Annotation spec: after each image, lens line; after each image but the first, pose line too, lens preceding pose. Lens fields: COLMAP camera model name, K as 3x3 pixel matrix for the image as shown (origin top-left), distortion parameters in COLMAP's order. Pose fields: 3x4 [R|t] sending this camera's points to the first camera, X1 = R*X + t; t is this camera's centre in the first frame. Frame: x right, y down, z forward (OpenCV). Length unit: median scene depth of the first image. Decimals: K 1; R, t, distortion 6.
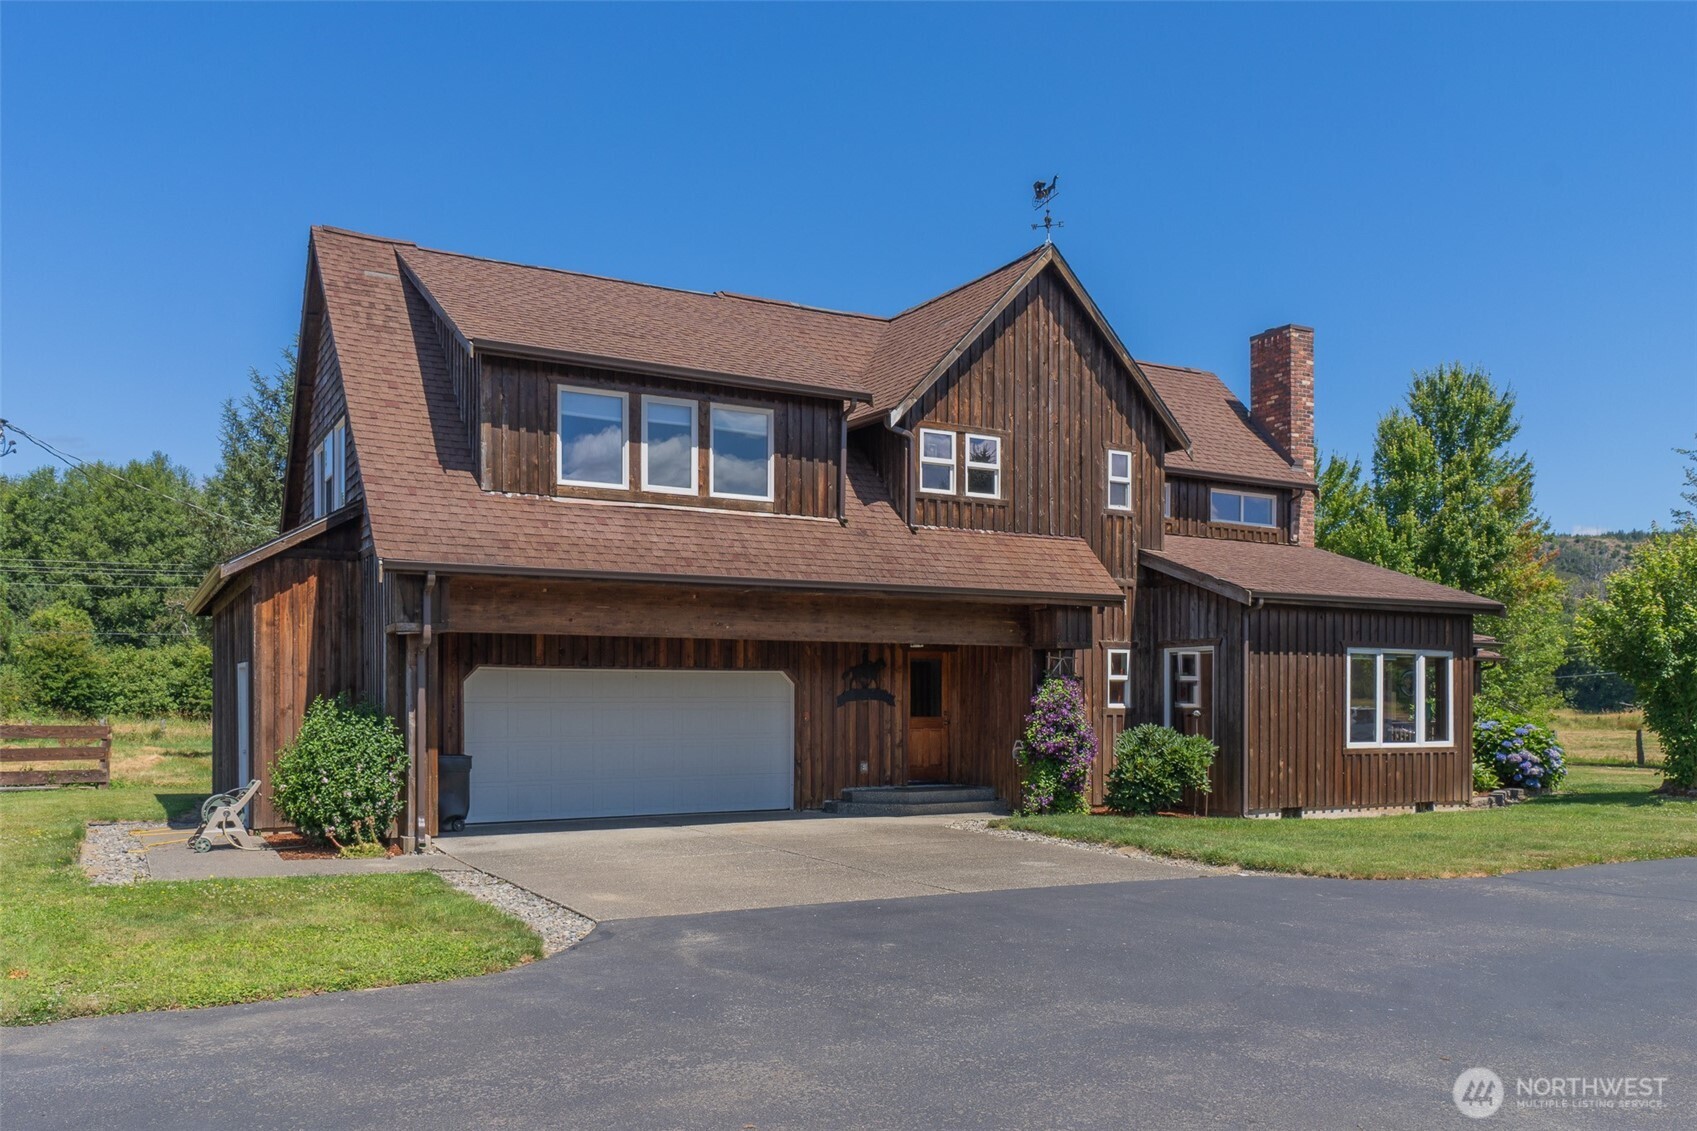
lens RADIAL K [[1310.1, 0, 848.5], [0, 1310.1, 565.5], [0, 0, 1]] dist [-0.007966, -0.000892]
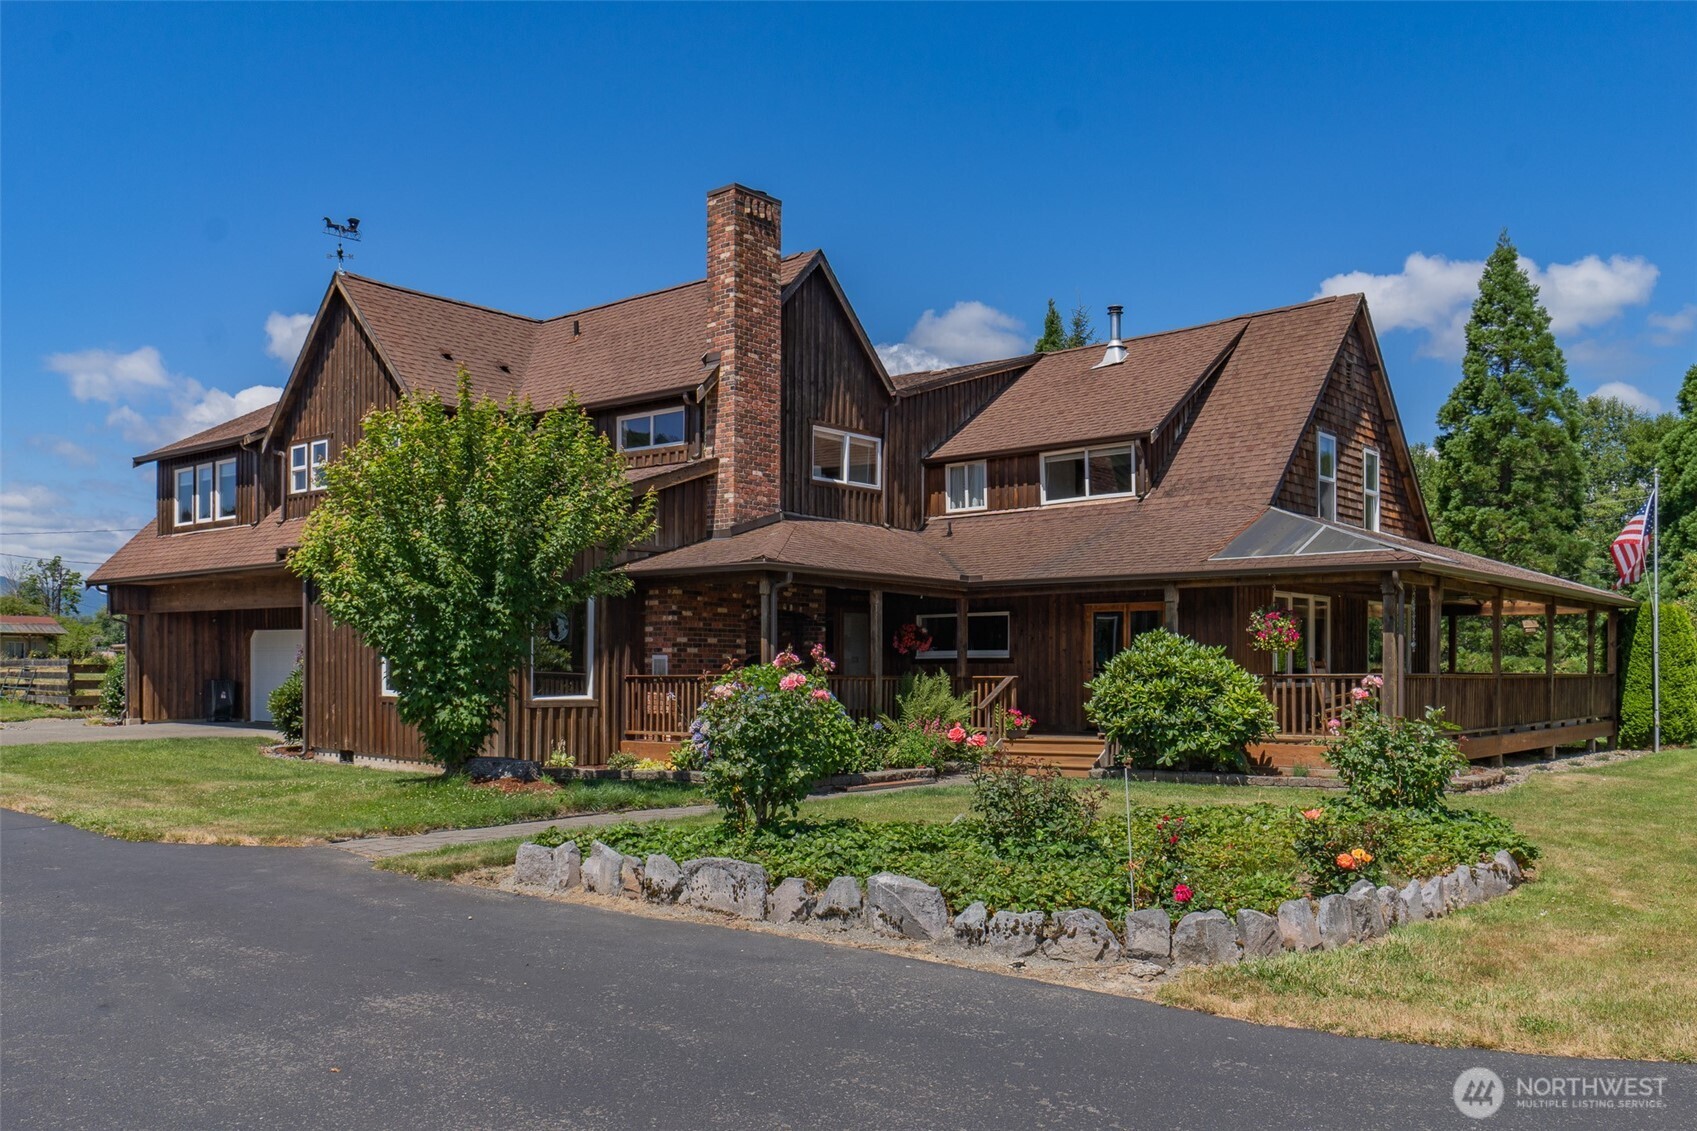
lens RADIAL K [[1310.1, 0, 848.5], [0, 1310.1, 565.5], [0, 0, 1]] dist [-0.007966, -0.000892]
pose [[0.340981, -0.070806, -0.937400, 1.430263], [0.079709, 0.995746, -0.046219, 0.118887], [0.936685, -0.058960, 0.345174, 1.019159]]
